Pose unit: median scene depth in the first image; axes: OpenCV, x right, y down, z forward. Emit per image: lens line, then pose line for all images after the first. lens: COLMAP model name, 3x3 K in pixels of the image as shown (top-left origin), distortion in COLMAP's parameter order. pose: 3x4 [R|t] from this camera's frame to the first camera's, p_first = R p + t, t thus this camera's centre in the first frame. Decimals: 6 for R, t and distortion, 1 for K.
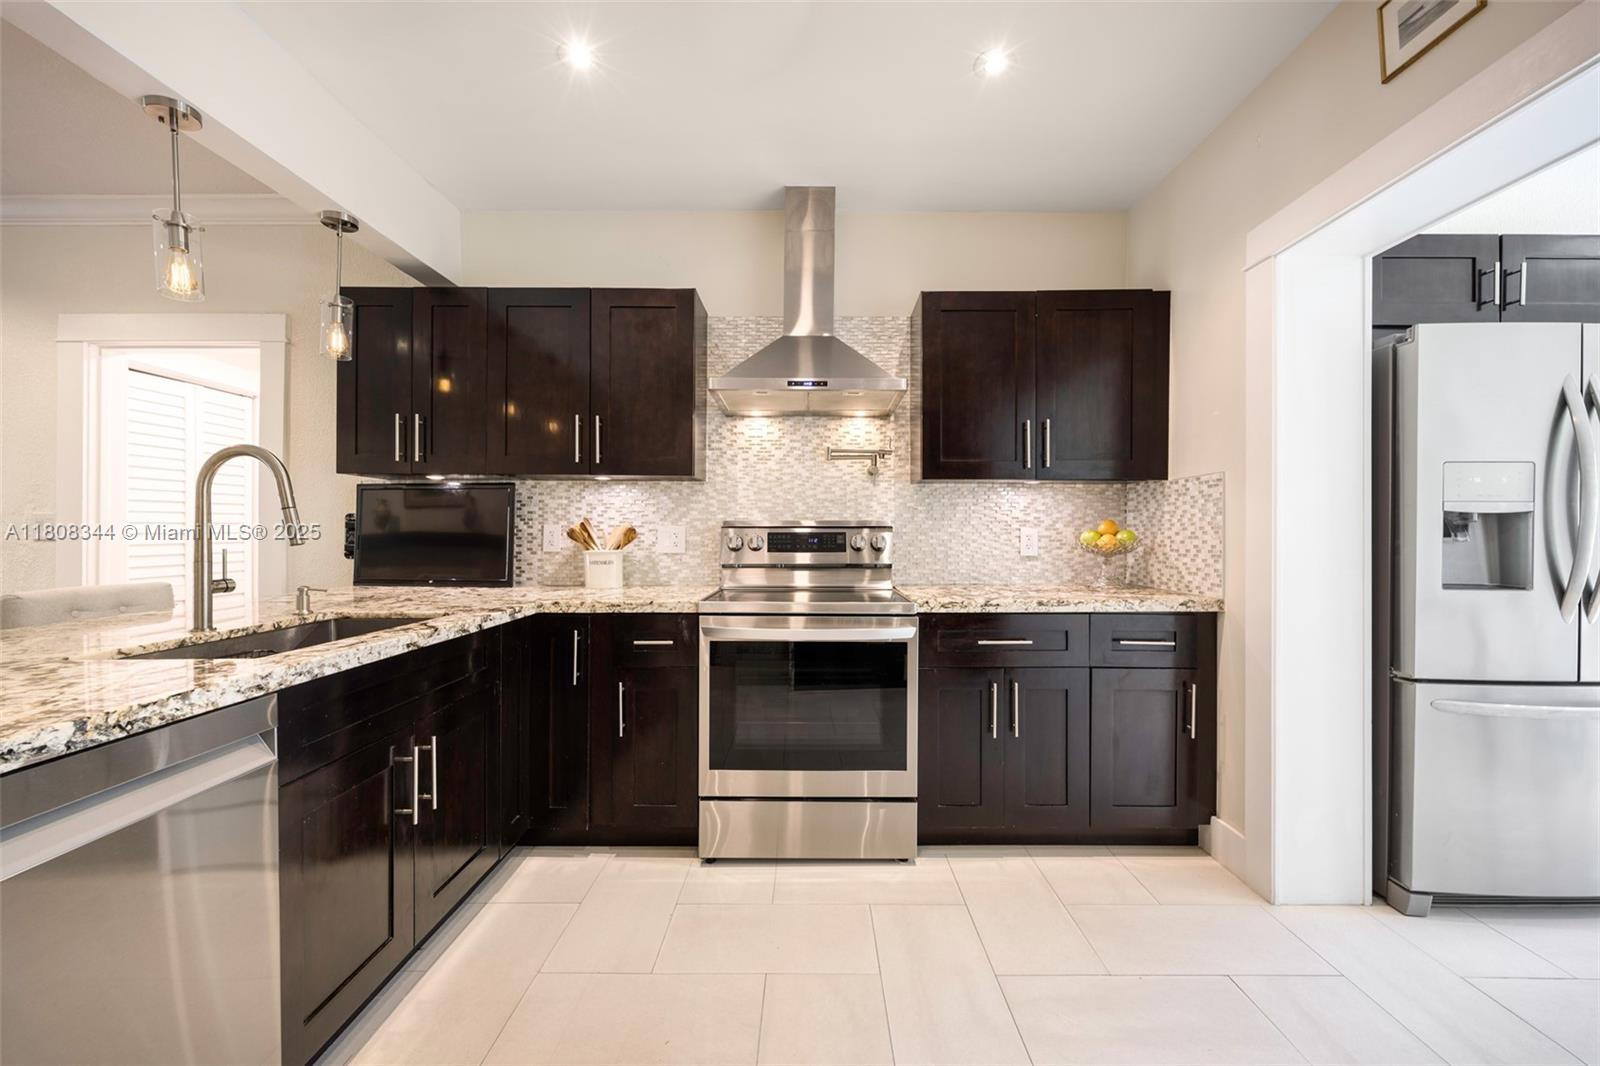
lens RADIAL K [[614.2, 0, 804.5], [0, 614.2, 529.5], [0, 0, 1]] dist [-0.001179, 0.000423]
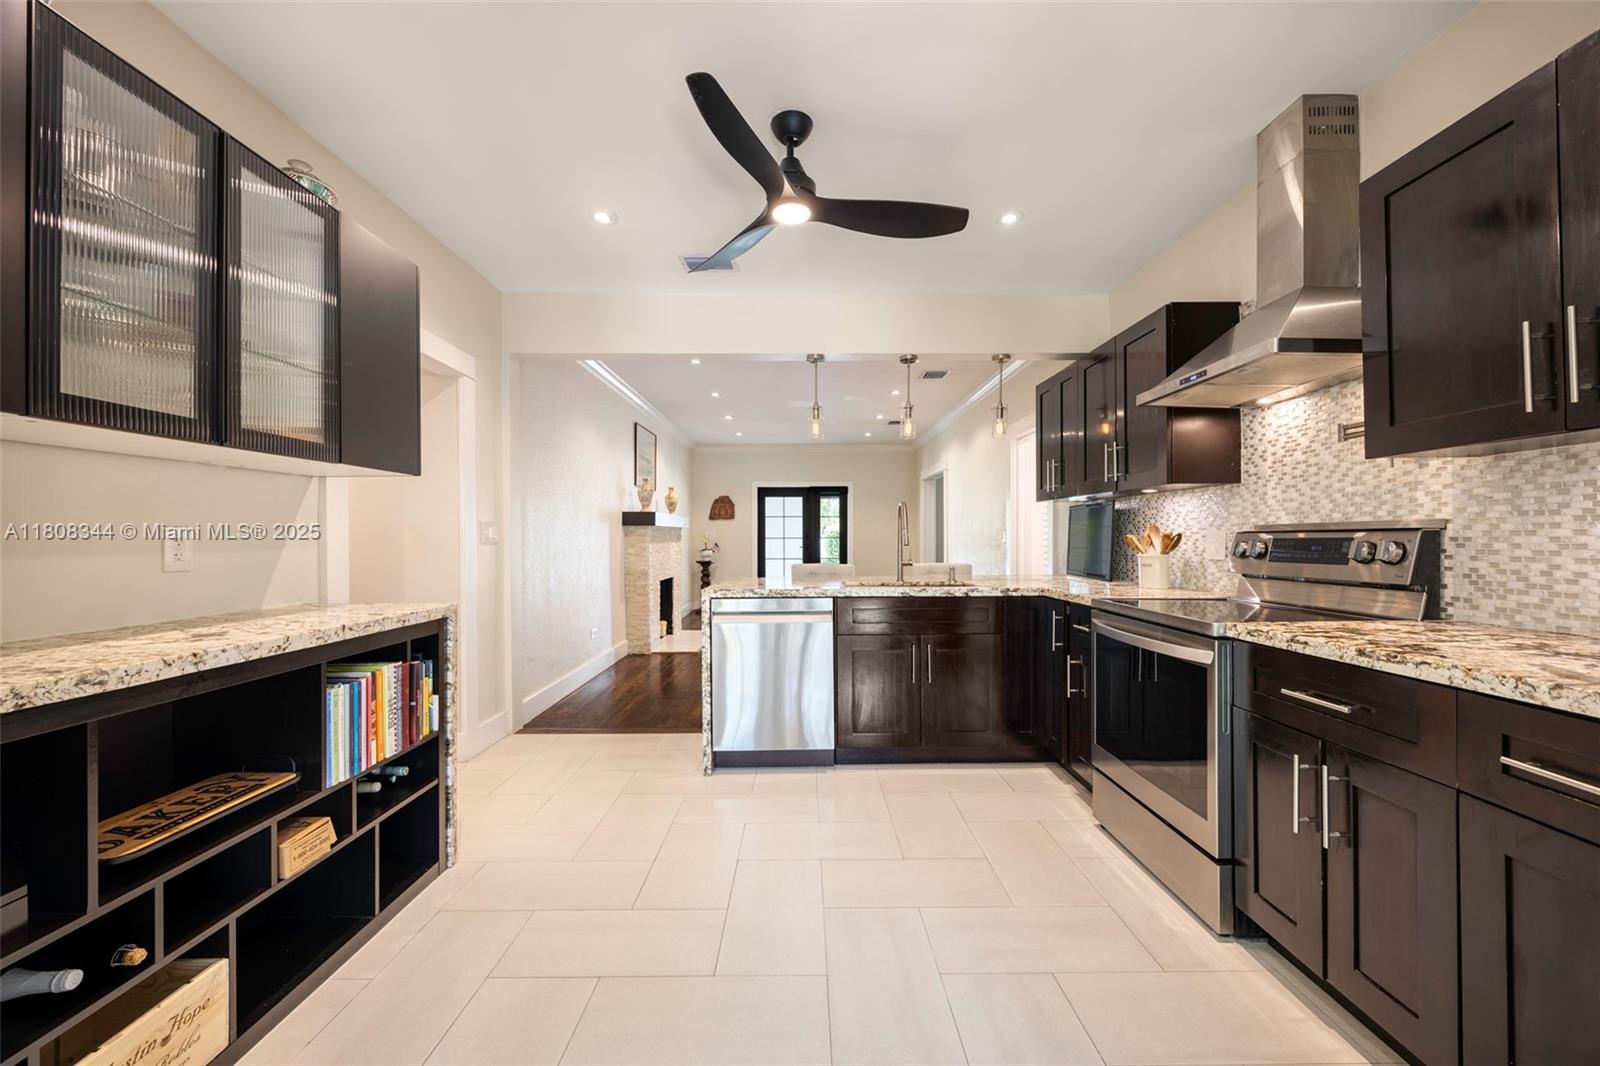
lens RADIAL K [[620.9, 0, 800.0], [0, 620.9, 533.0], [0, 0, 1]] dist [-0.000651, 0.000112]
pose [[0.010151, -0.012182, -0.999874, 0.859139], [0.006970, 0.999902, -0.012112, 0.003360], [0.999924, -0.006846, 0.010235, 0.365499]]
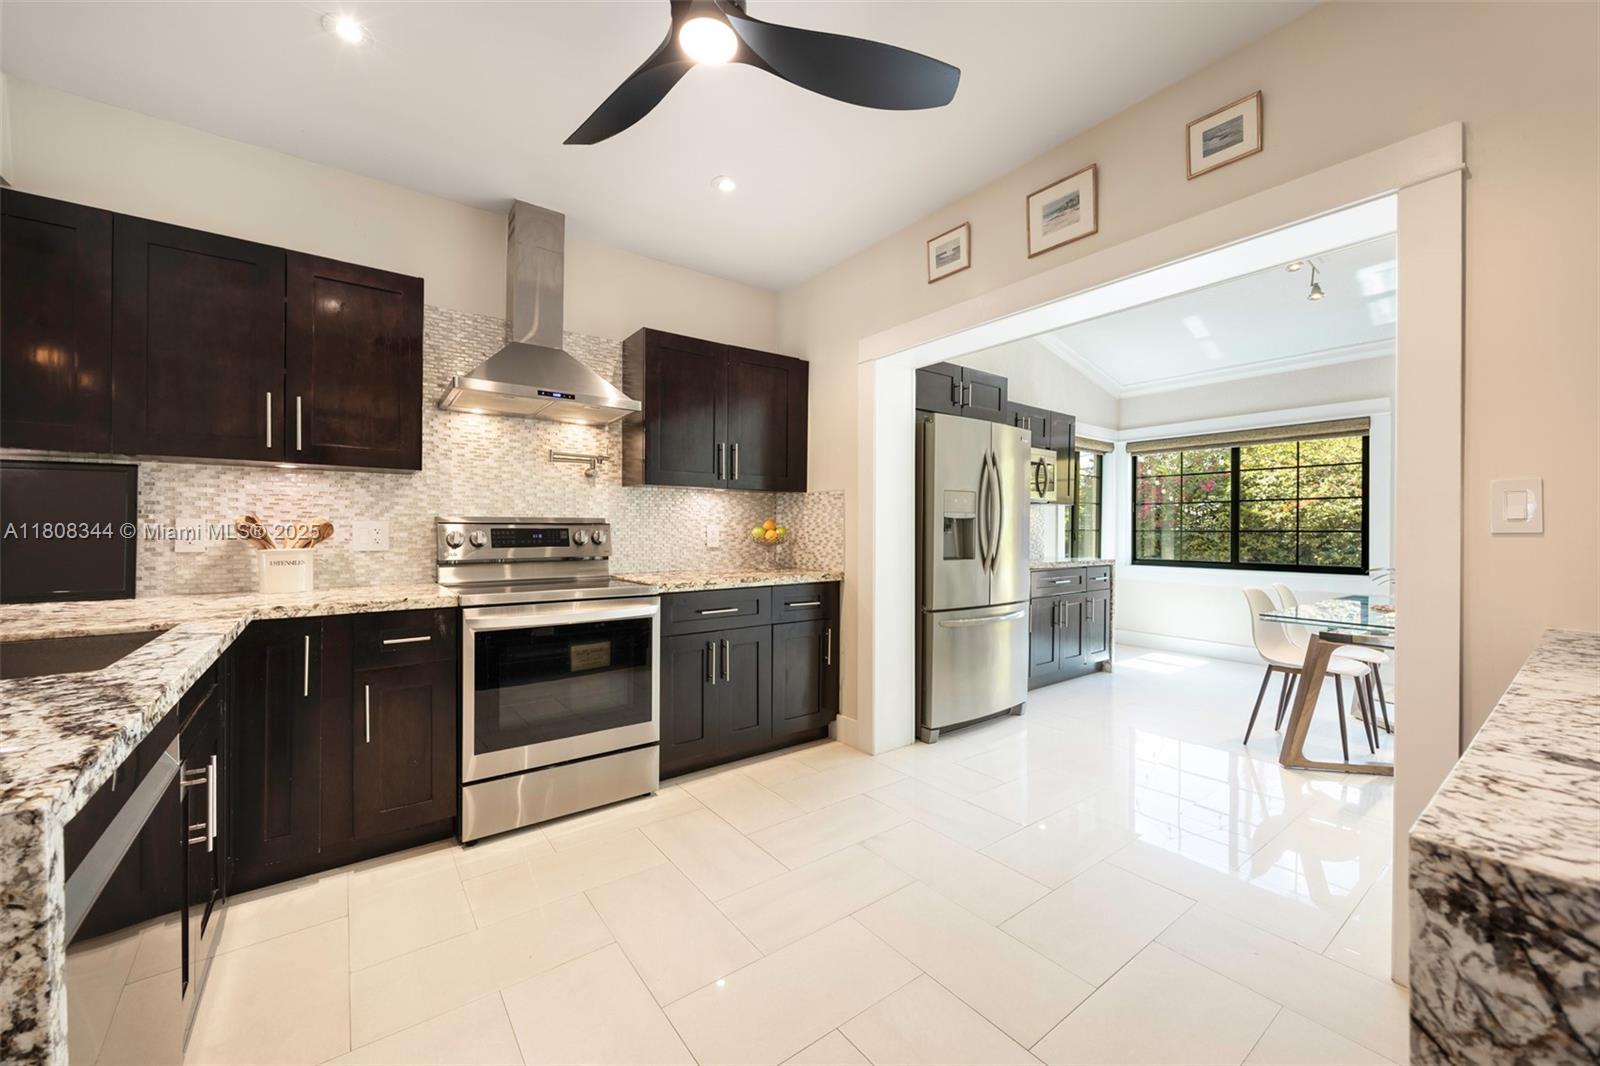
lens RADIAL K [[628.1, 0, 803.5], [0, 628.1, 526.0], [0, 0, 1]] dist [-0.001225, 0.000119]
pose [[0.792889, 0.003473, 0.609356, -0.308798], [-0.003865, 0.999992, -0.000671, -0.000760], [-0.609353, -0.001823, 0.792897, -0.162394]]
